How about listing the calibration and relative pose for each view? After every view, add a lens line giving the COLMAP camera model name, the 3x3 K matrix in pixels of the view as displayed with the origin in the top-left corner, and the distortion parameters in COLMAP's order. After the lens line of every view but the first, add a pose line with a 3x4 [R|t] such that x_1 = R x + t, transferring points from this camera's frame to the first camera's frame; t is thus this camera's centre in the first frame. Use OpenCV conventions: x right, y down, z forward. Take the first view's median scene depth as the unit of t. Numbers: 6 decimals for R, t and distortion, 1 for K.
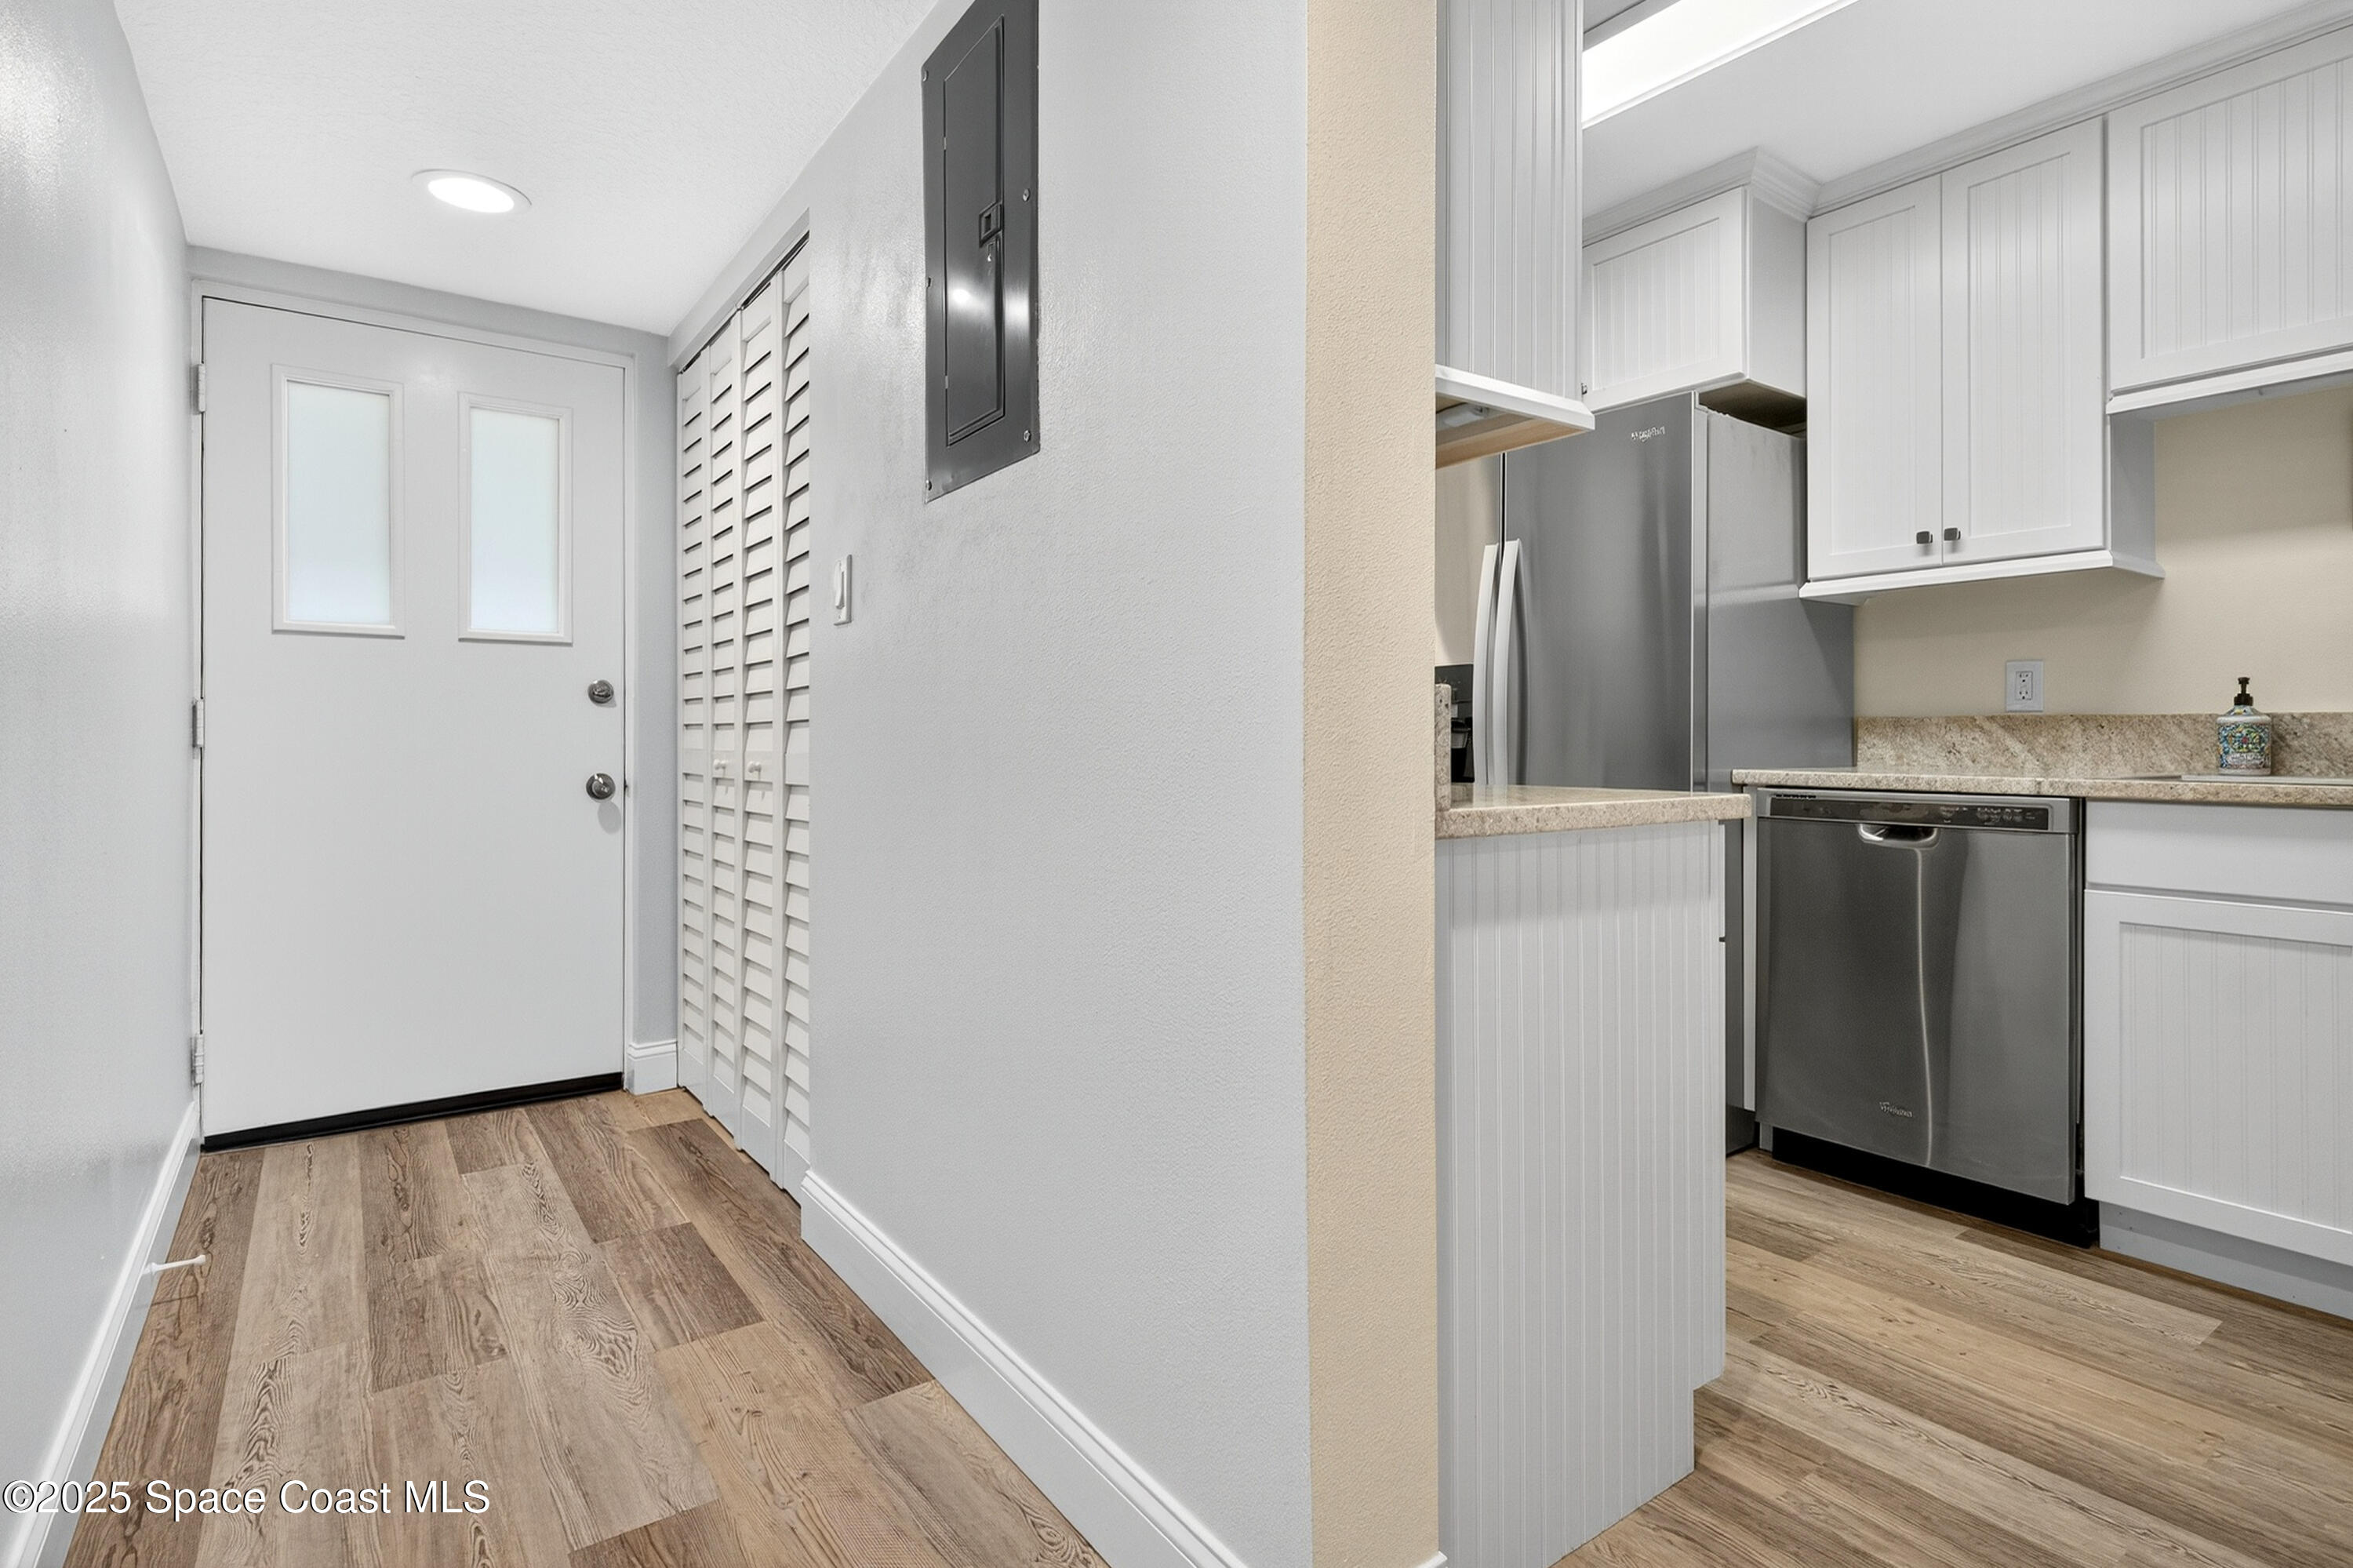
lens RADIAL K [[1166.2, 0, 1211.7], [0, 1166.2, 744.7], [0, 0, 1]] dist [0.016424, -0.006154]
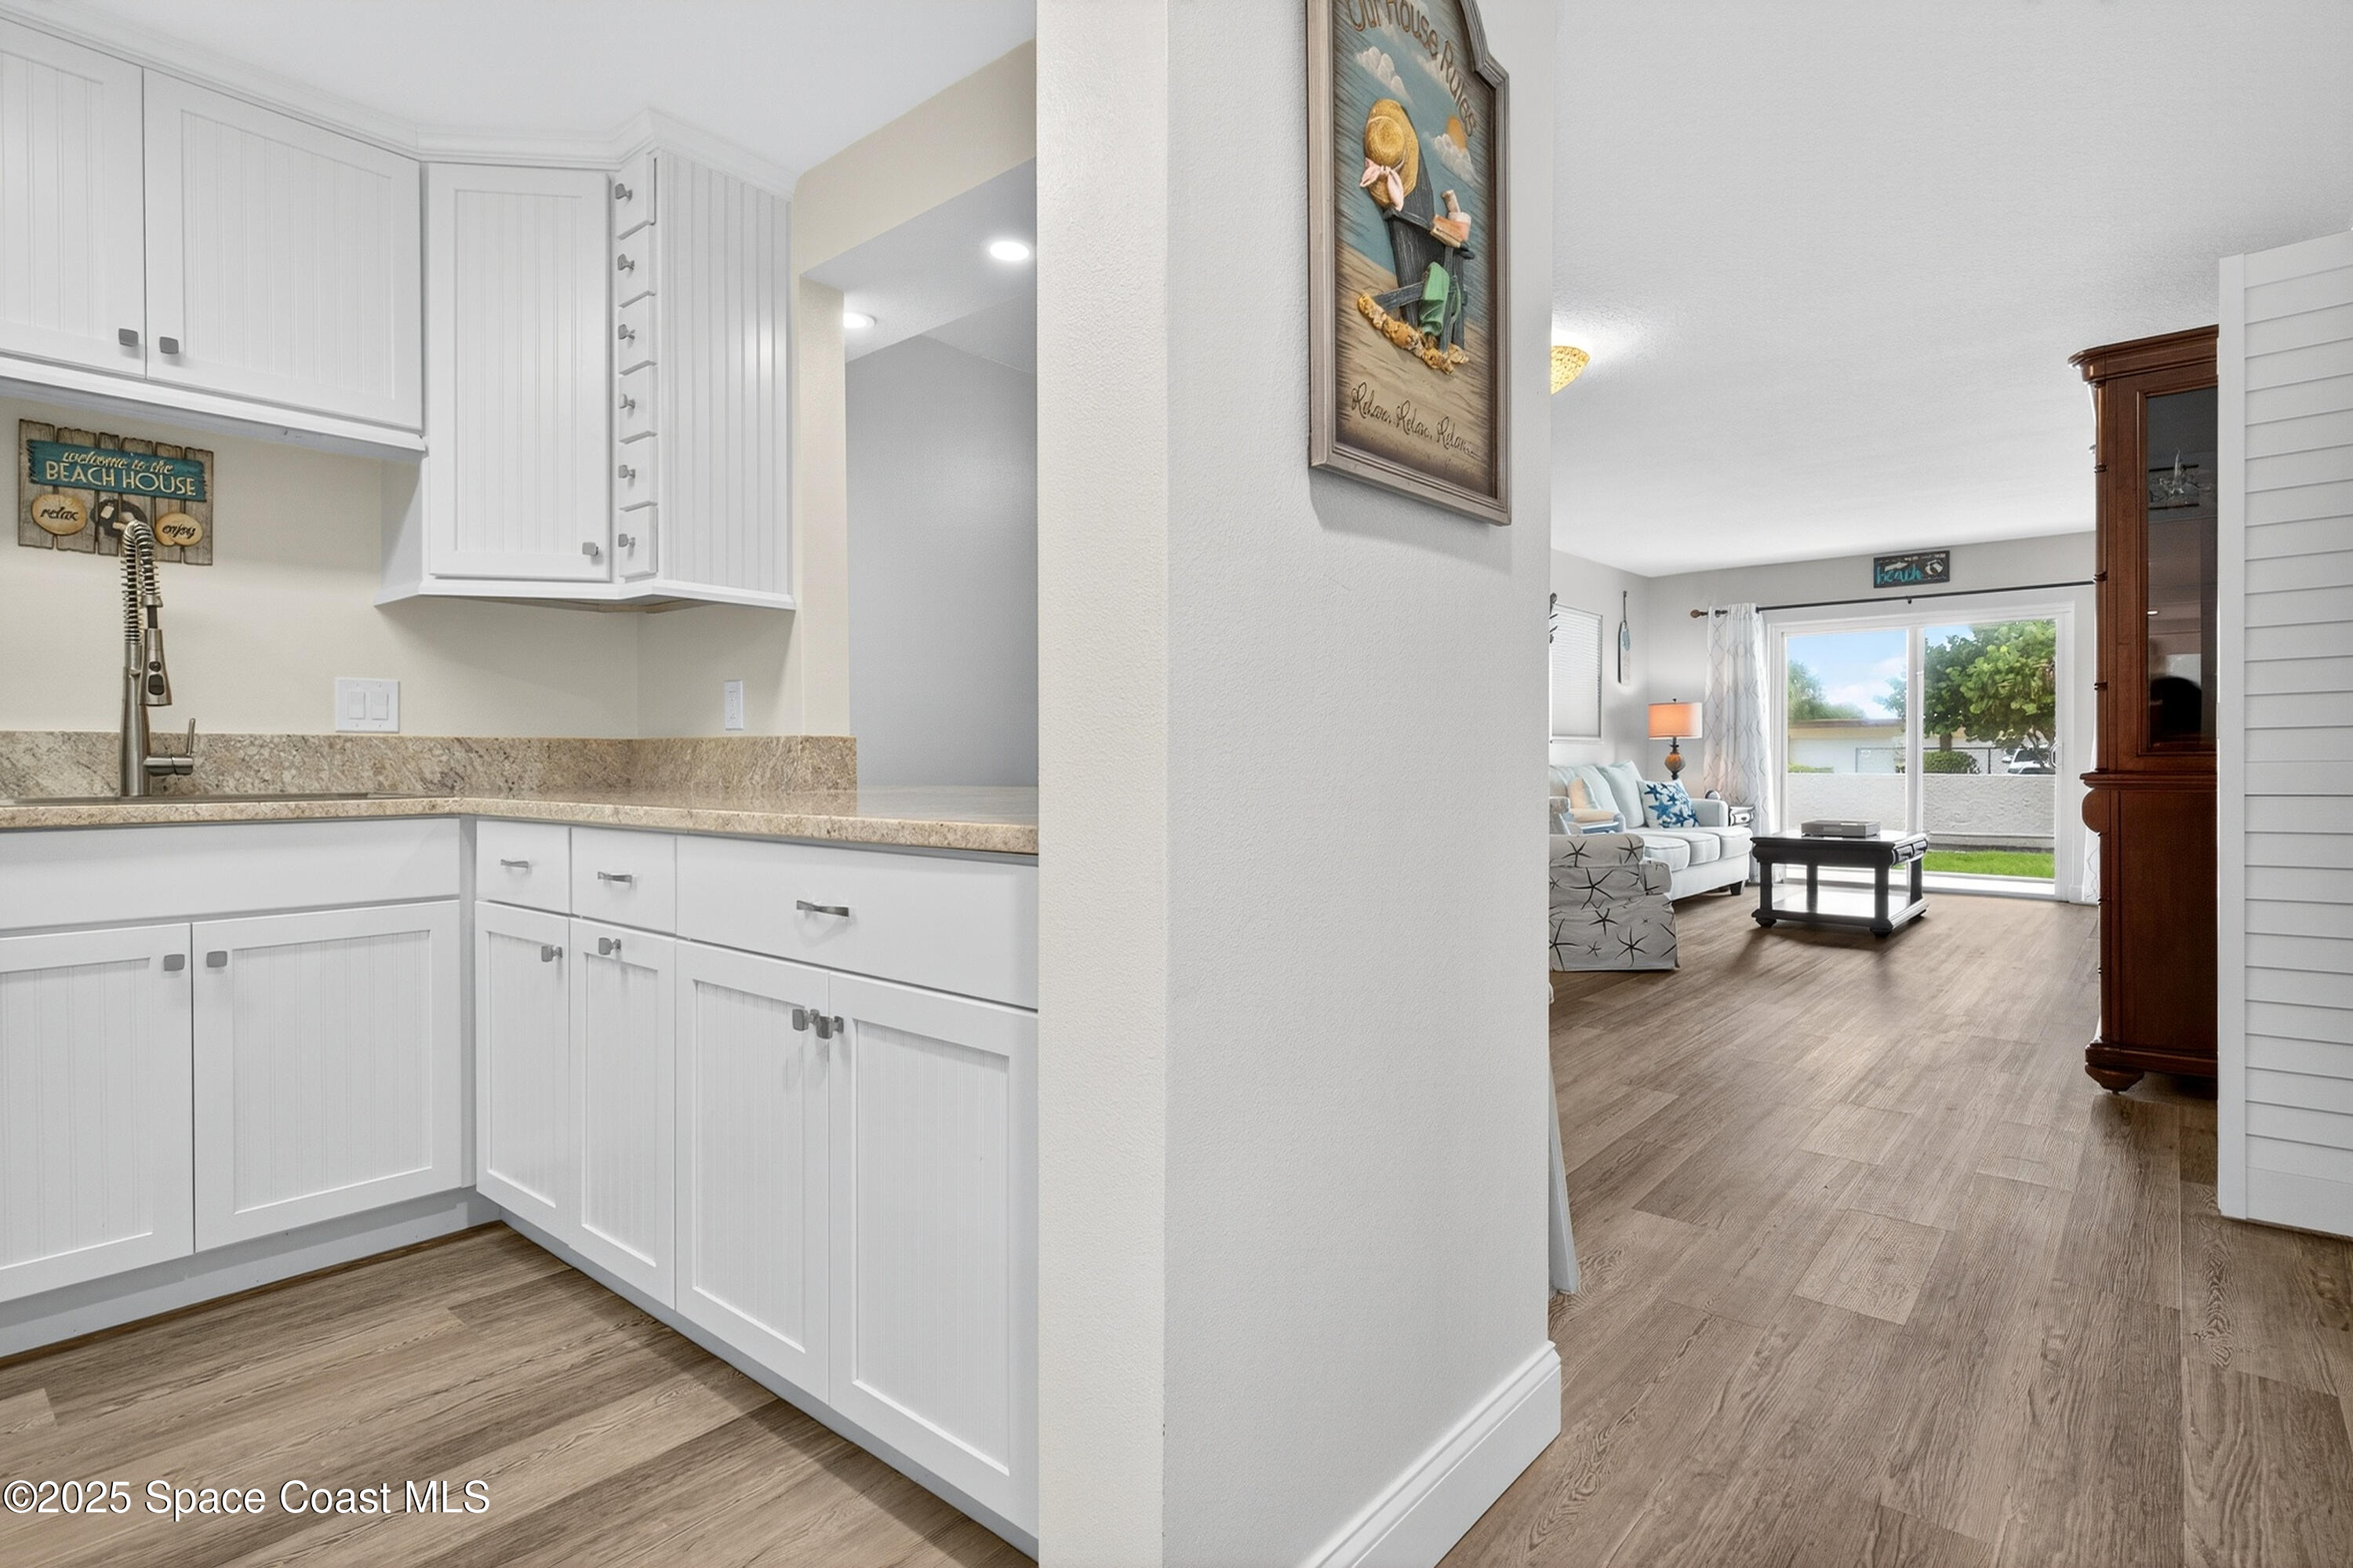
lens RADIAL K [[1166.2, 0, 1185.6], [0, 1166.2, 773.2], [0, 0, 1]] dist [0.016424, -0.006154]
pose [[-0.215307, -0.010047, 0.976495, -0.192811], [0.003940, 0.999930, 0.011157, -0.000477], [-0.976539, 0.006250, -0.215252, 0.261654]]
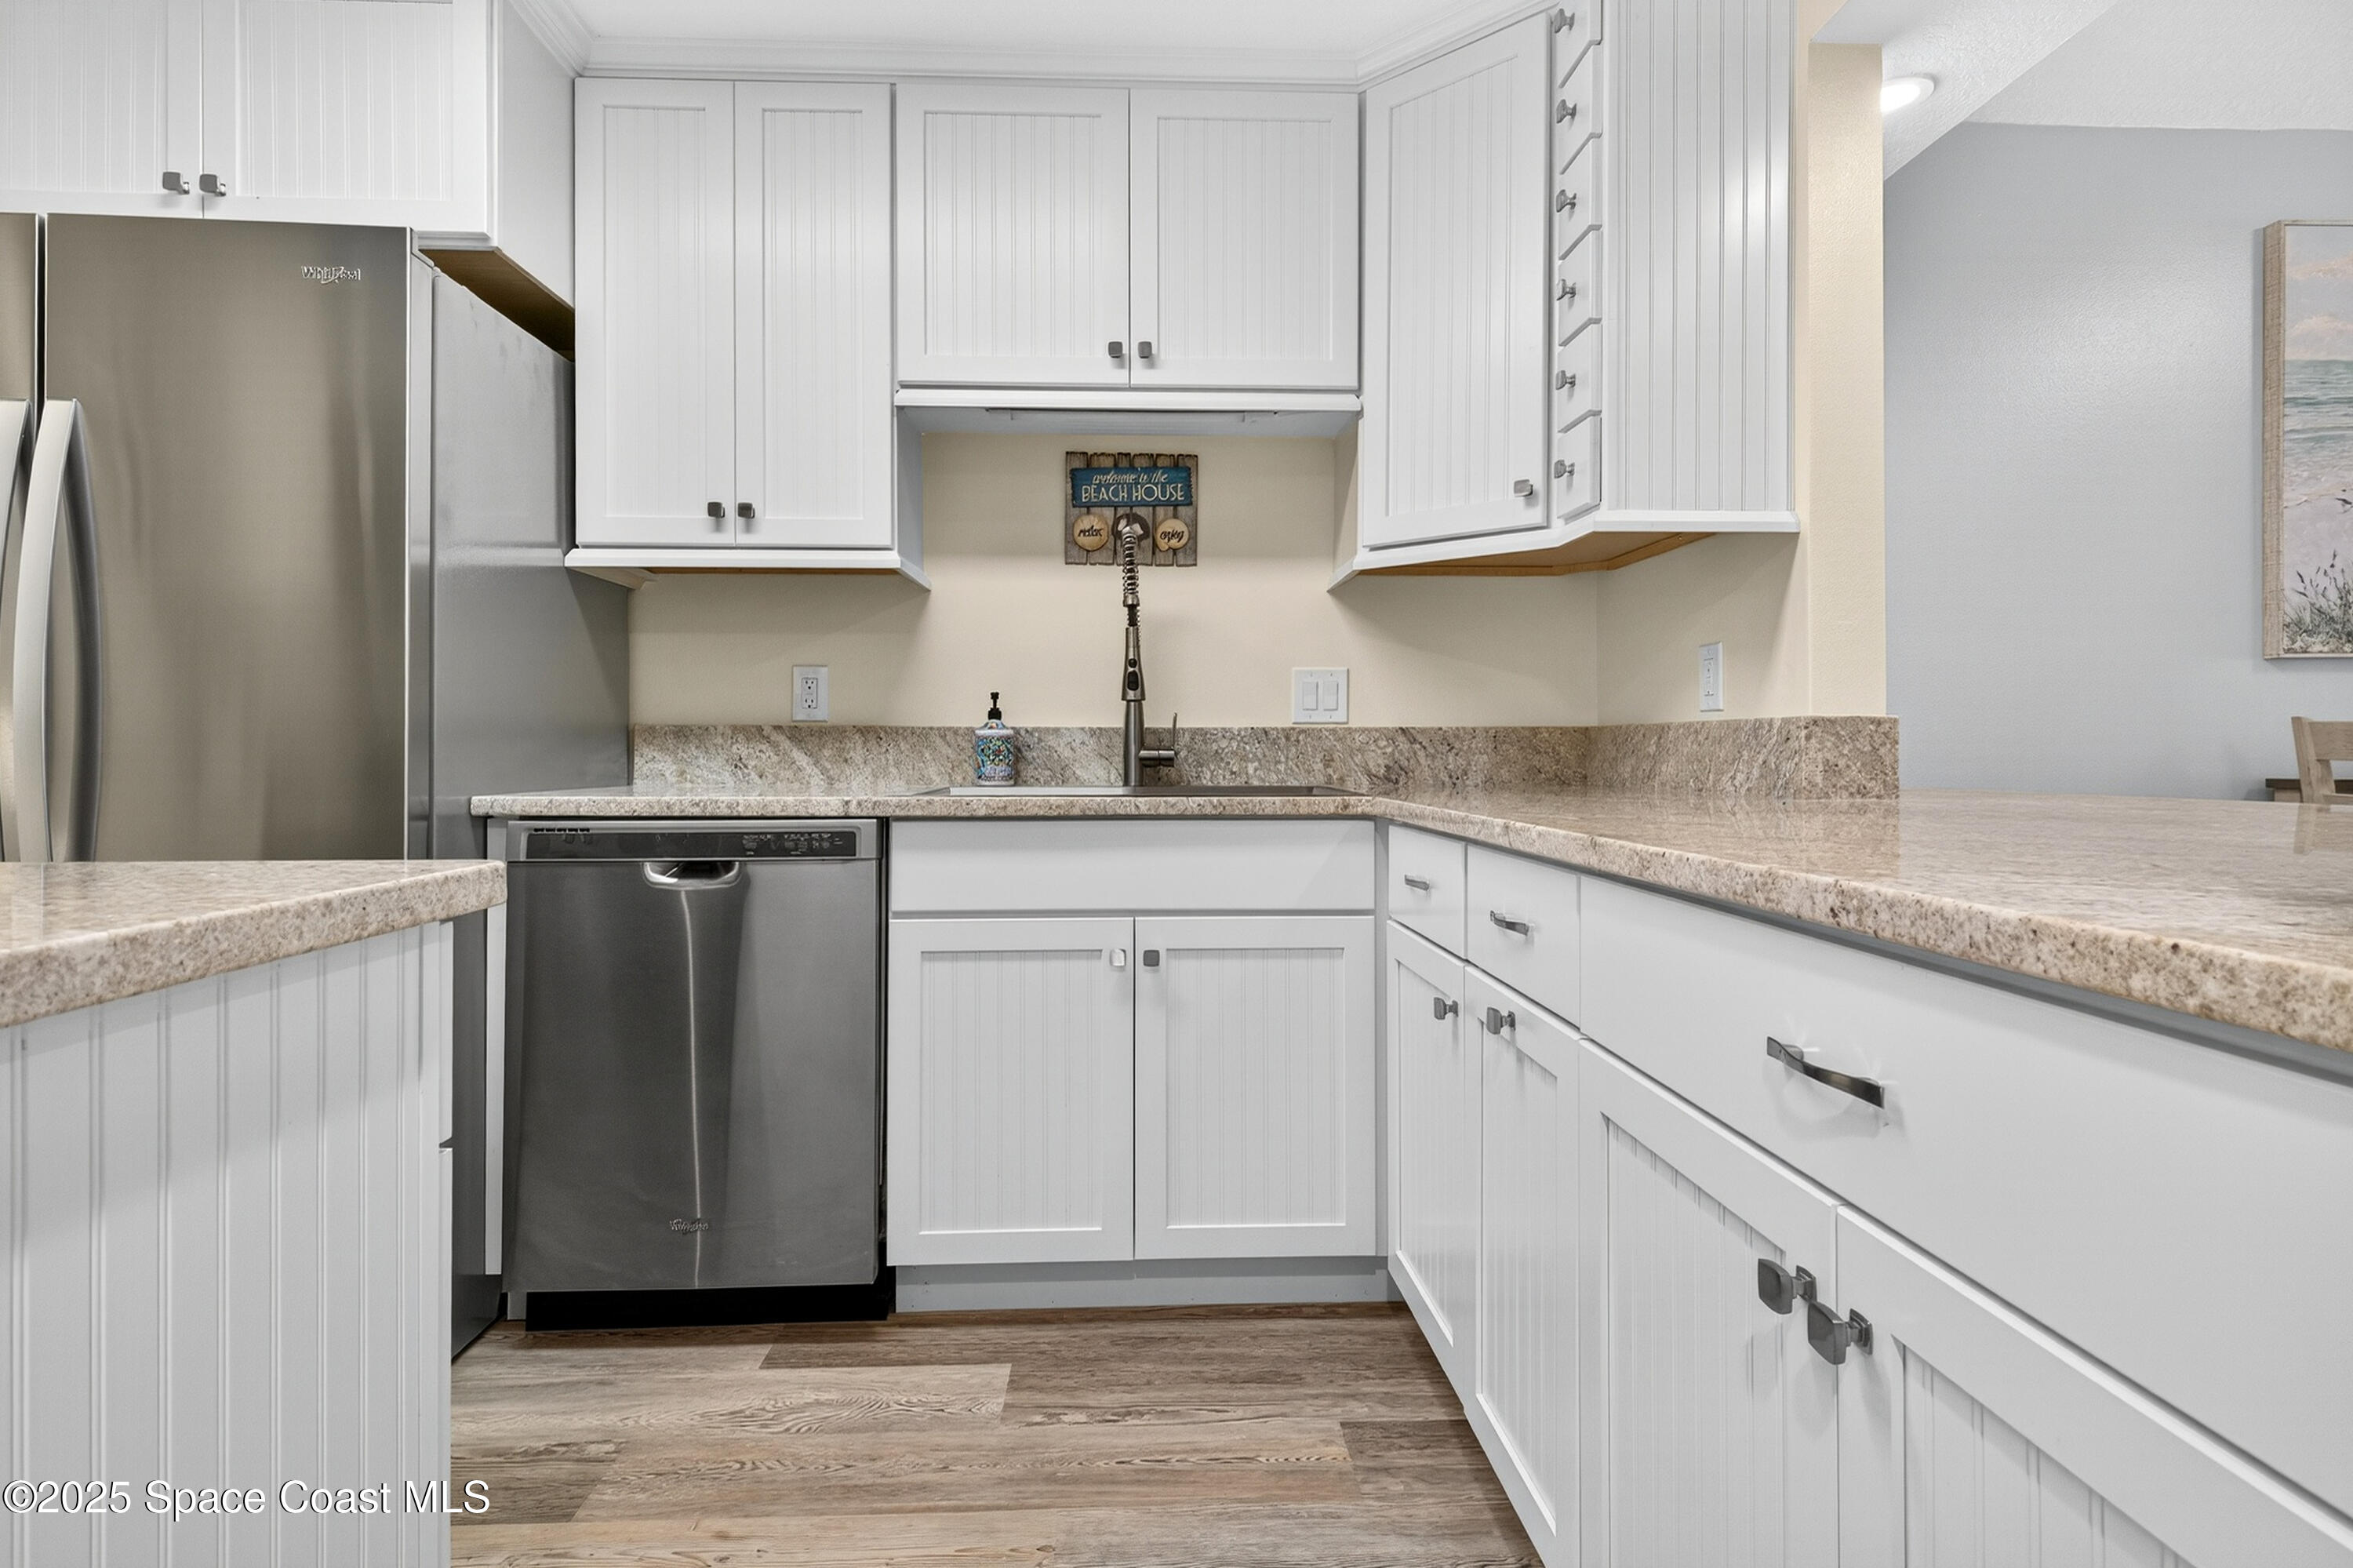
lens RADIAL K [[1166.2, 0, 1172.8], [0, 1166.2, 738.6], [0, 0, 1]] dist [0.016424, -0.006154]
pose [[0.575432, 0.008593, 0.817804, 0.125091], [0.002624, 0.999920, -0.012353, -0.003065], [-0.817845, 0.009254, 0.575364, 0.280036]]
